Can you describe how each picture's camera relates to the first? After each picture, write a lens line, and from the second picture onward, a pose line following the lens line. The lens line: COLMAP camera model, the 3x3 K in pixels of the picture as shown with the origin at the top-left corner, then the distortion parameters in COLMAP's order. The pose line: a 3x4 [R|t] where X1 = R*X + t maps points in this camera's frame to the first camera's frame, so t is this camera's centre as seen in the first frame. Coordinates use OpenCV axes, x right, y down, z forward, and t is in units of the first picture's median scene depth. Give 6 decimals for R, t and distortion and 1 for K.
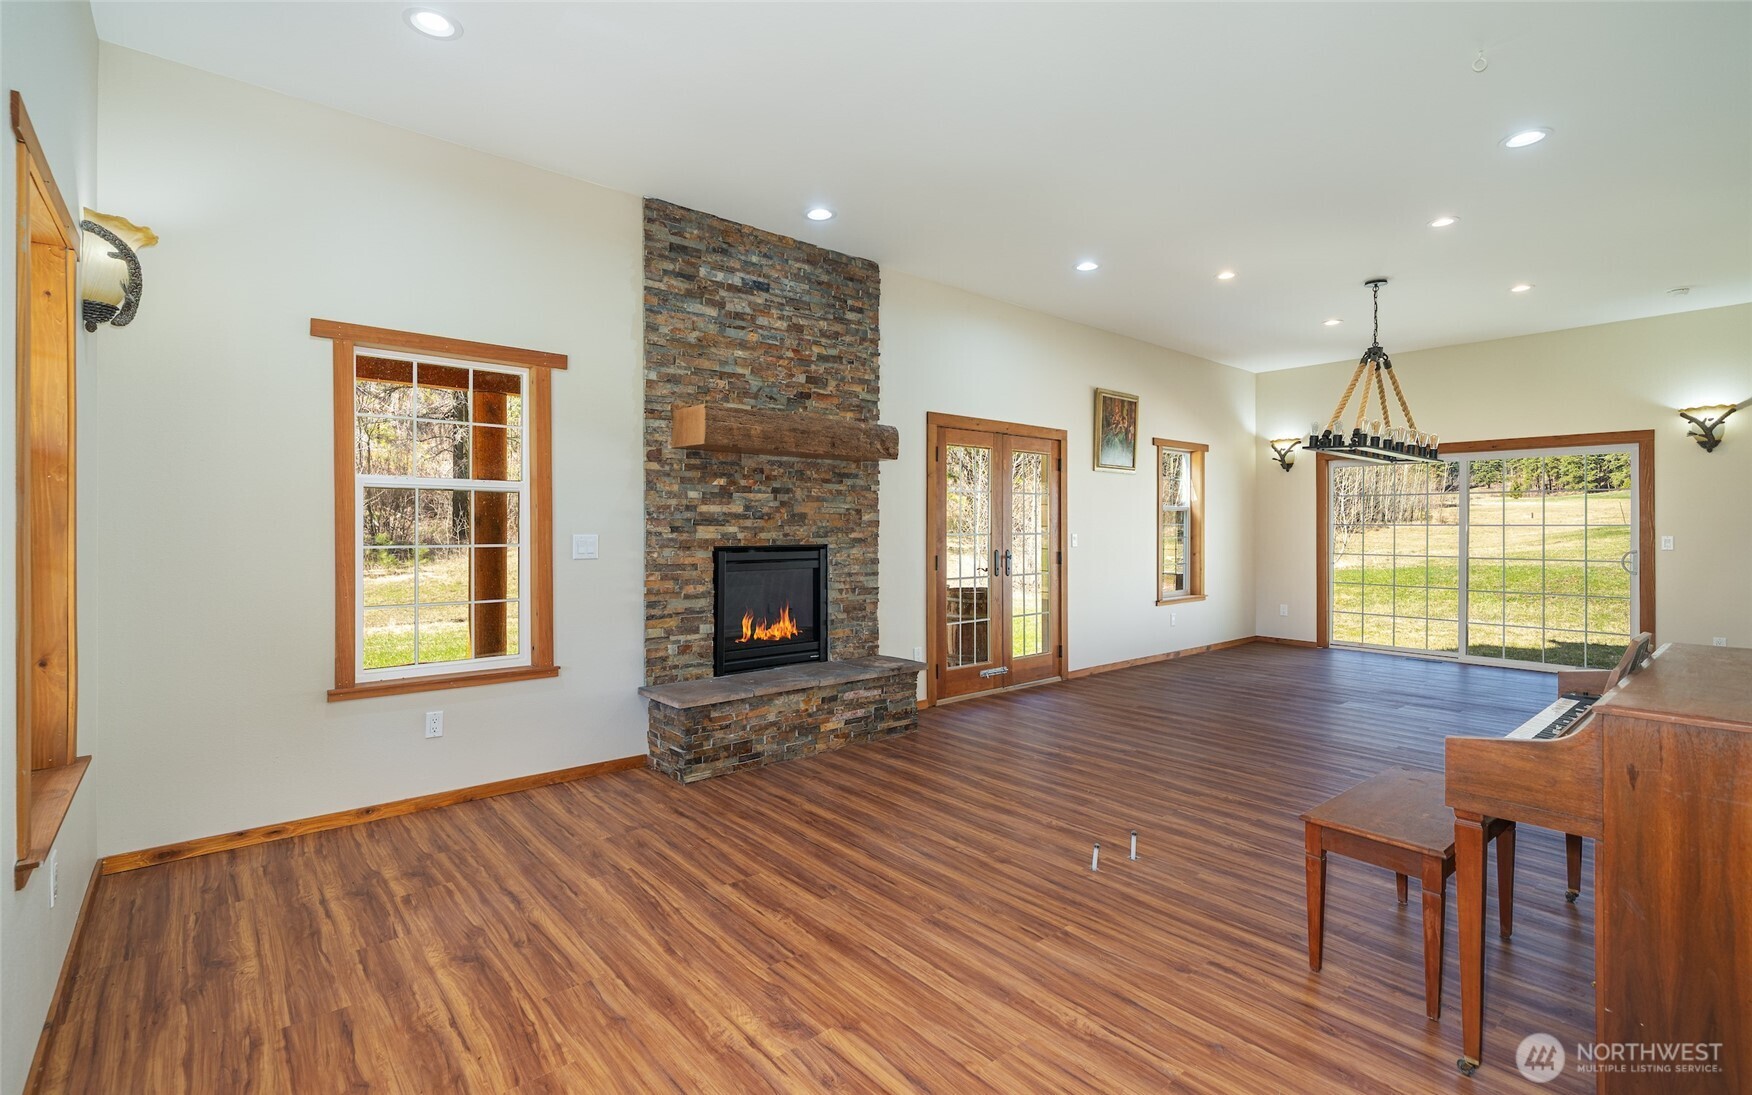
lens RADIAL K [[787.5, 0, 874.5], [0, 787.5, 520.0], [0, 0, 1]] dist [-0.001788, -0.000146]
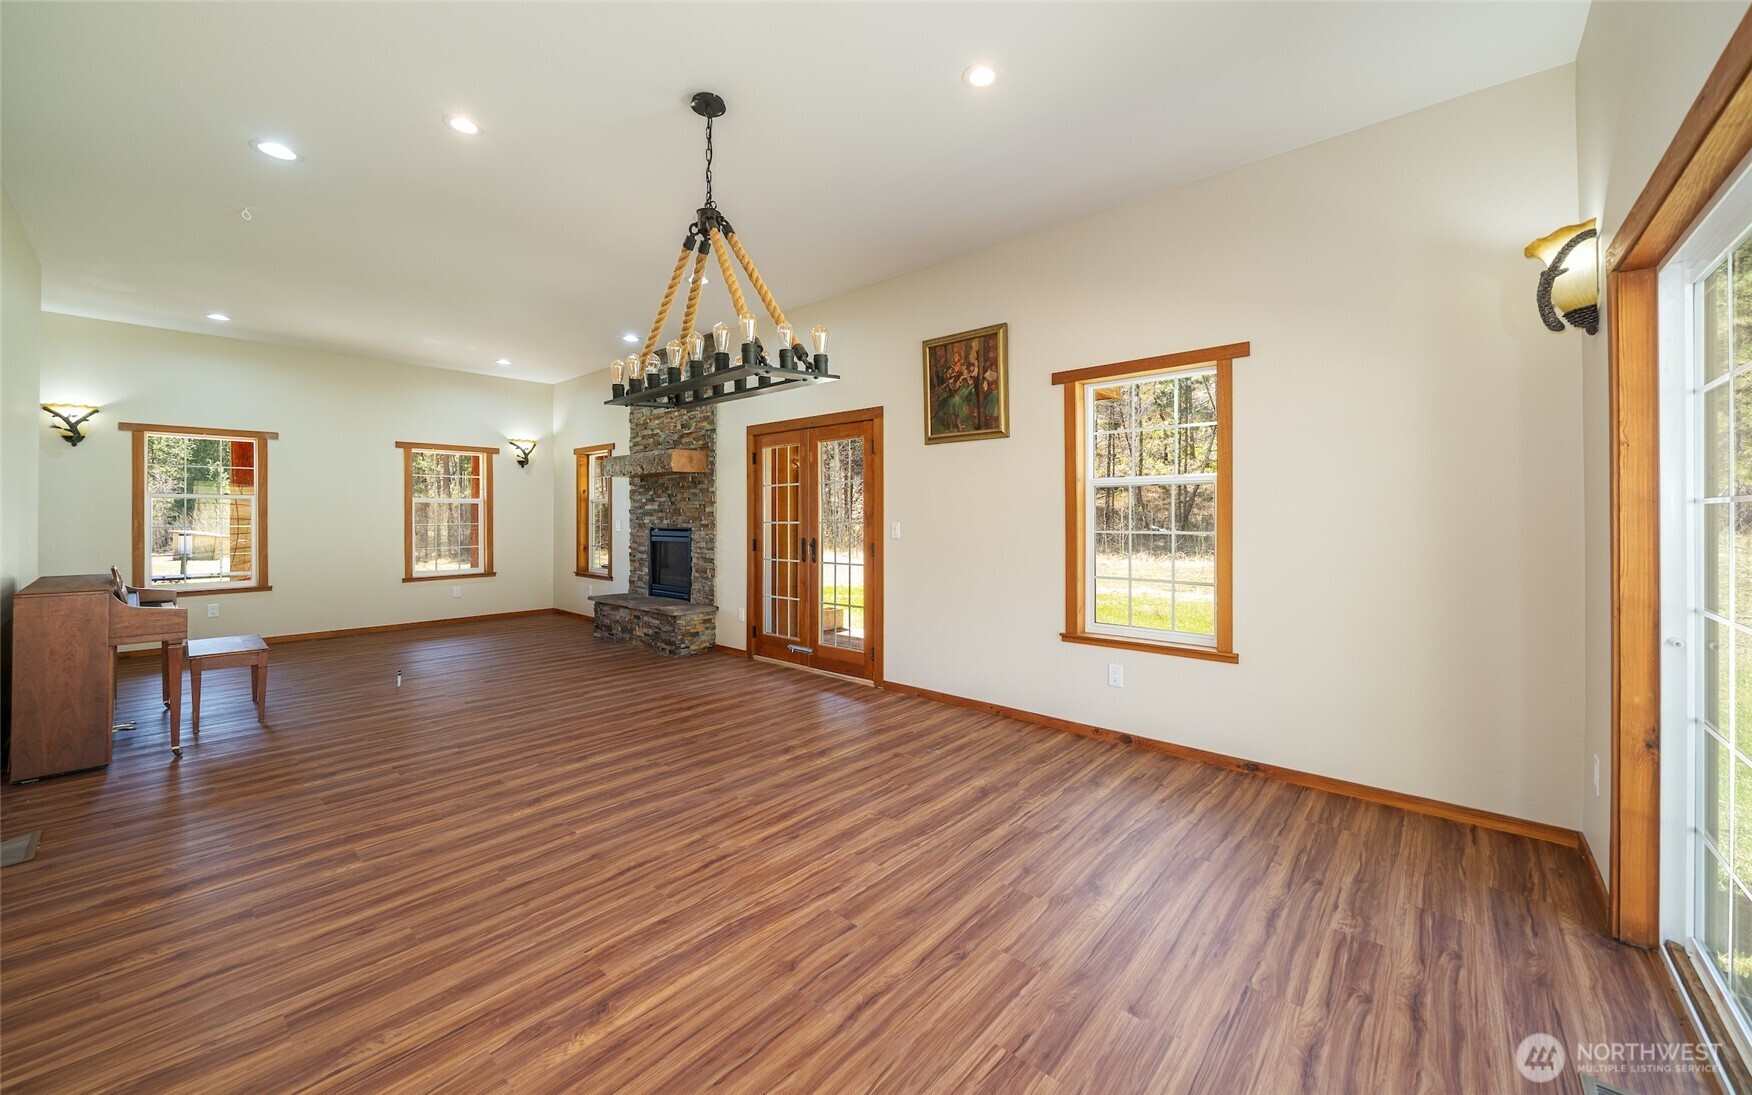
lens RADIAL K [[659.7, 0, 870.8], [0, 659.7, 516.0], [0, 0, 1]] dist [0.000951, 0.000138]
pose [[0.135216, -0.014961, -0.990703, 1.231518], [0.002394, 0.999888, -0.014773, 0.026440], [0.990813, -0.000375, 0.135236, 1.121620]]
